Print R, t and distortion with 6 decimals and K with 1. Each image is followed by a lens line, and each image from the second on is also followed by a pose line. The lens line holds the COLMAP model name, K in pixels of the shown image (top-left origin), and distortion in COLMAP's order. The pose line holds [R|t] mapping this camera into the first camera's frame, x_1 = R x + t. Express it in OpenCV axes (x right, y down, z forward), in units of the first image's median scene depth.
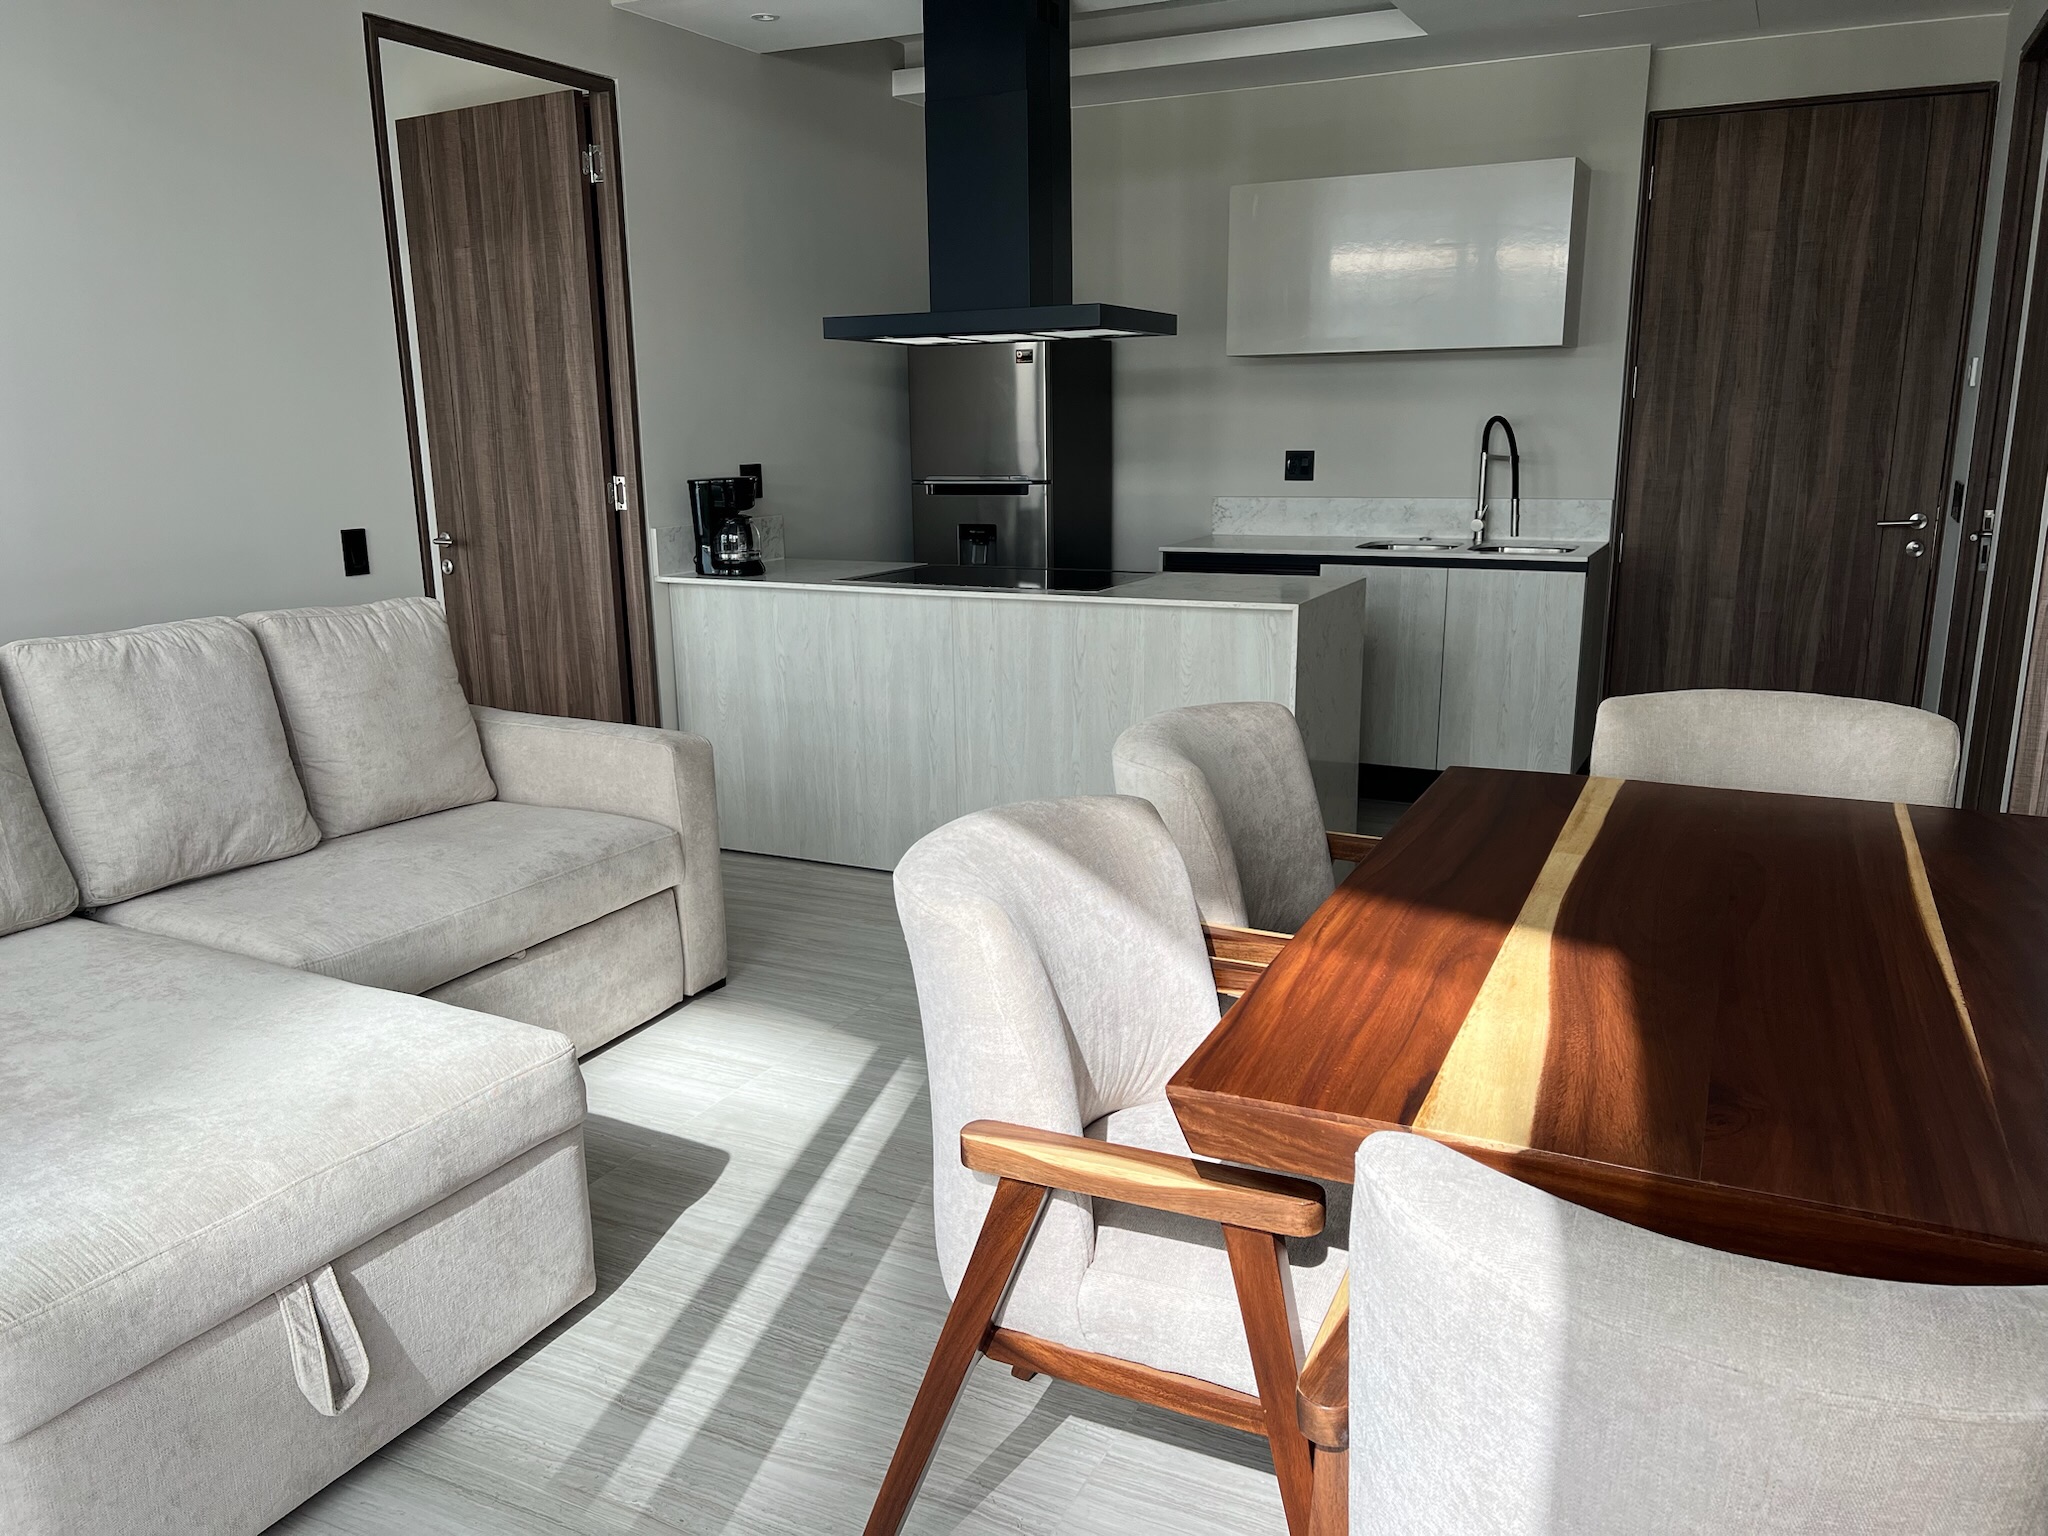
lens RADIAL K [[1533.4, 0, 1017.2], [0, 1533.4, 773.6], [0, 0, 1]] dist [0.029811, -0.025147]
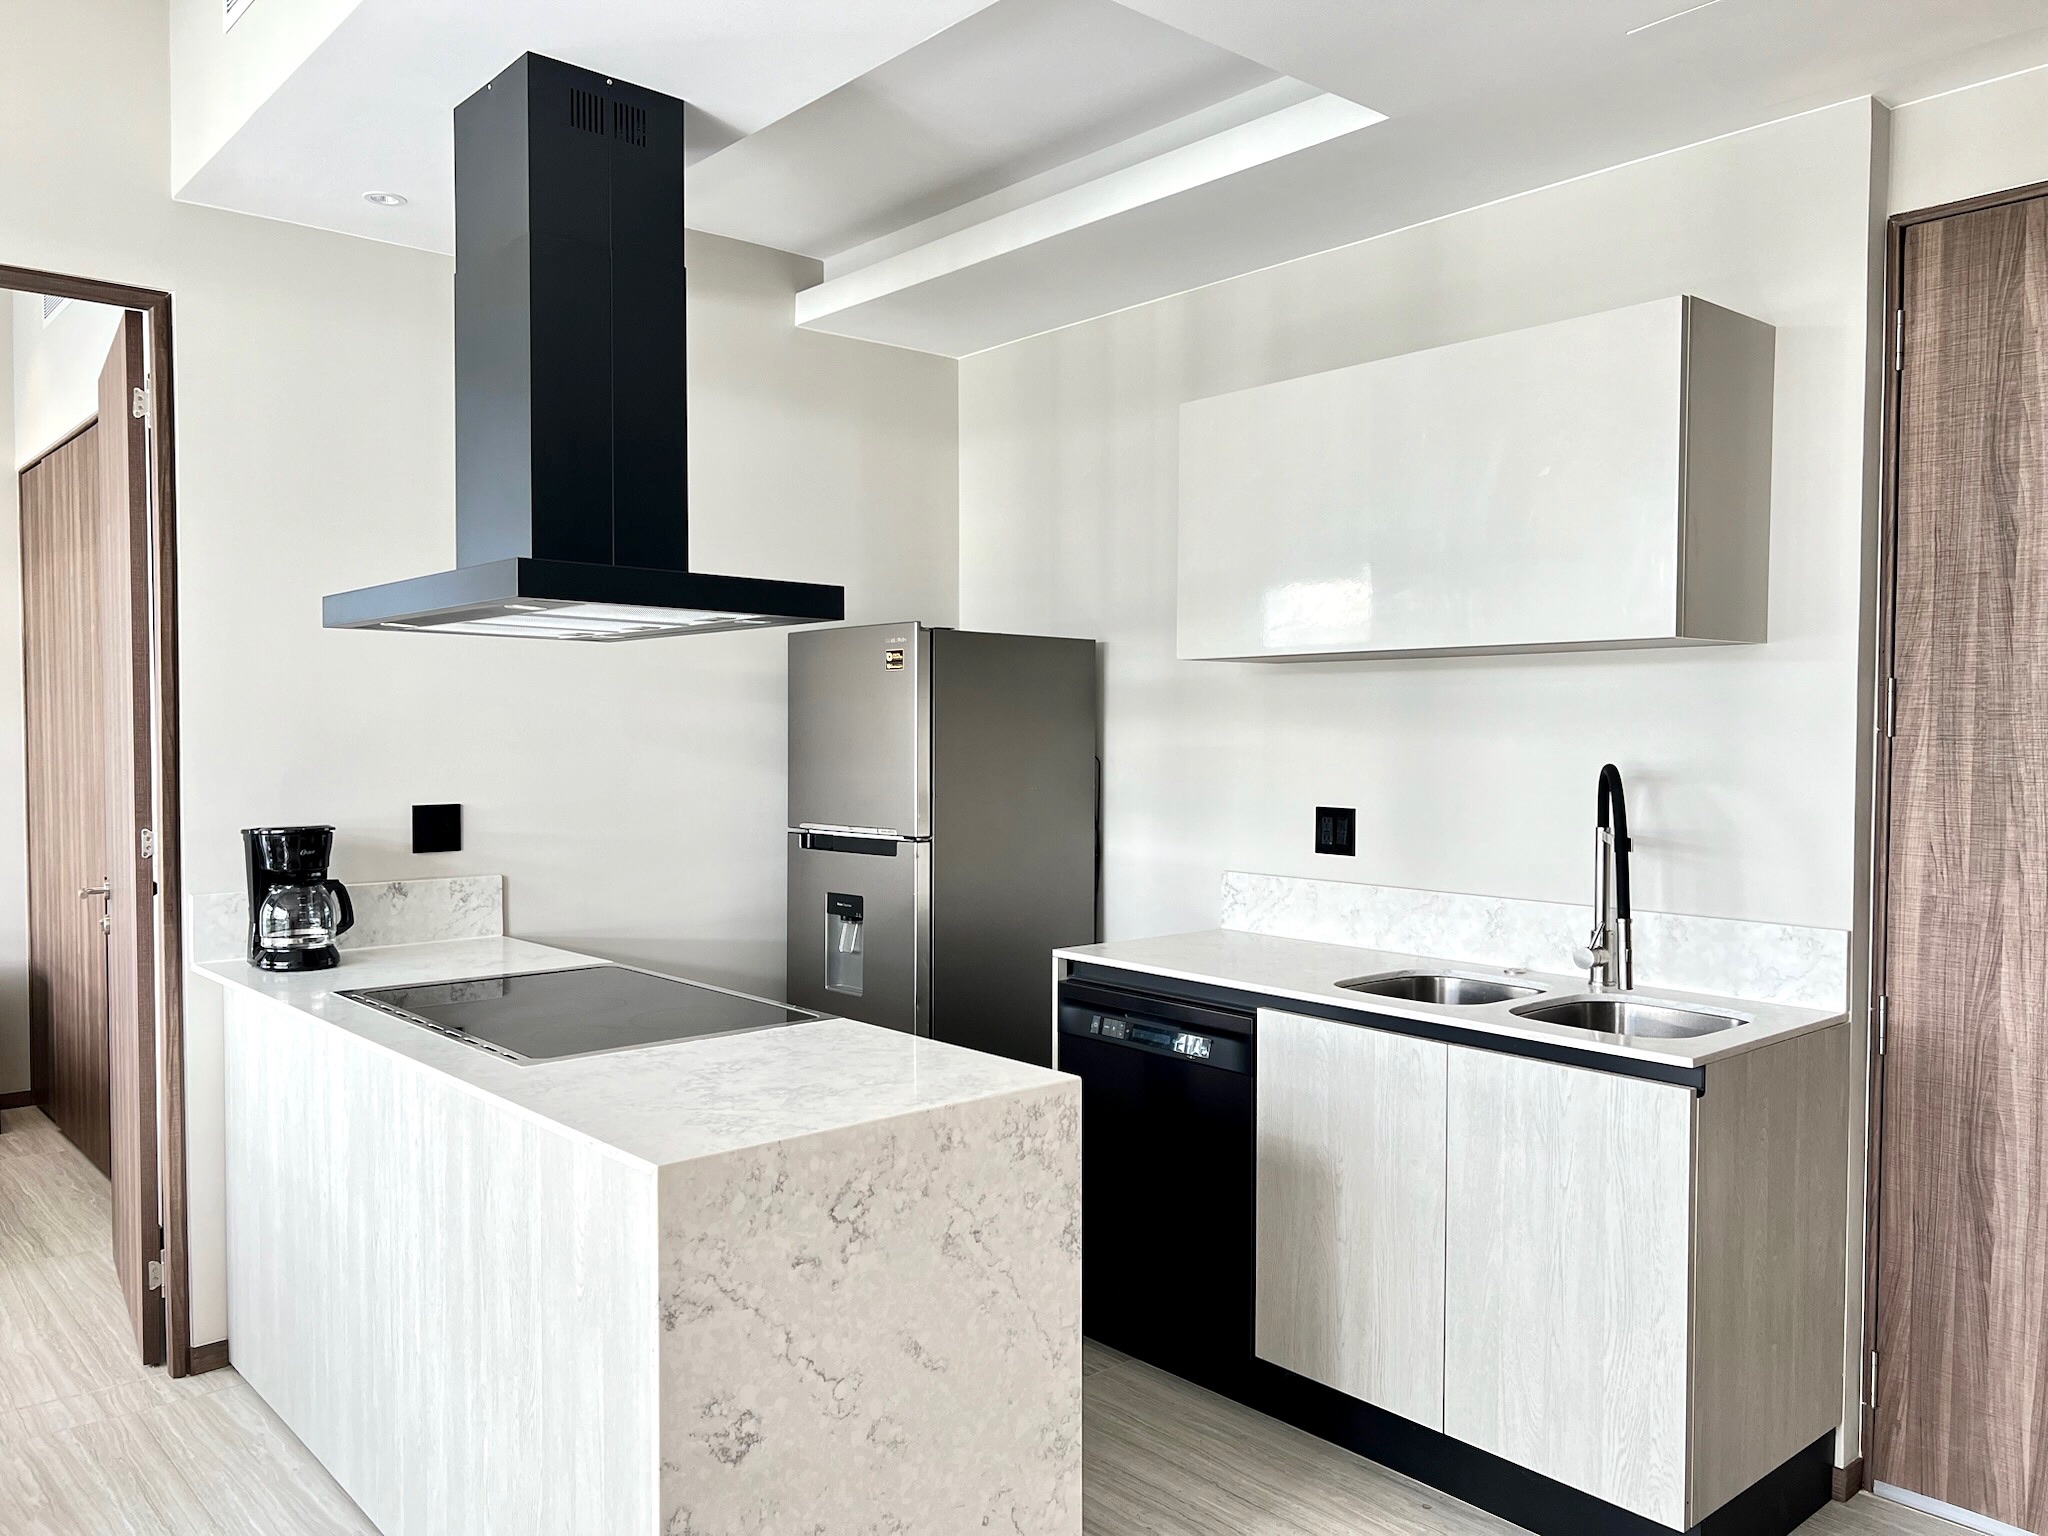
lens RADIAL K [[1533.4, 0, 1027.3], [0, 1533.4, 766.8], [0, 0, 1]] dist [0.029811, -0.025147]
pose [[0.926371, 0.026041, -0.375710, 0.328909], [-0.100749, 0.978383, -0.180600, -0.112388], [0.362885, 0.205155, 0.908969, 0.431496]]
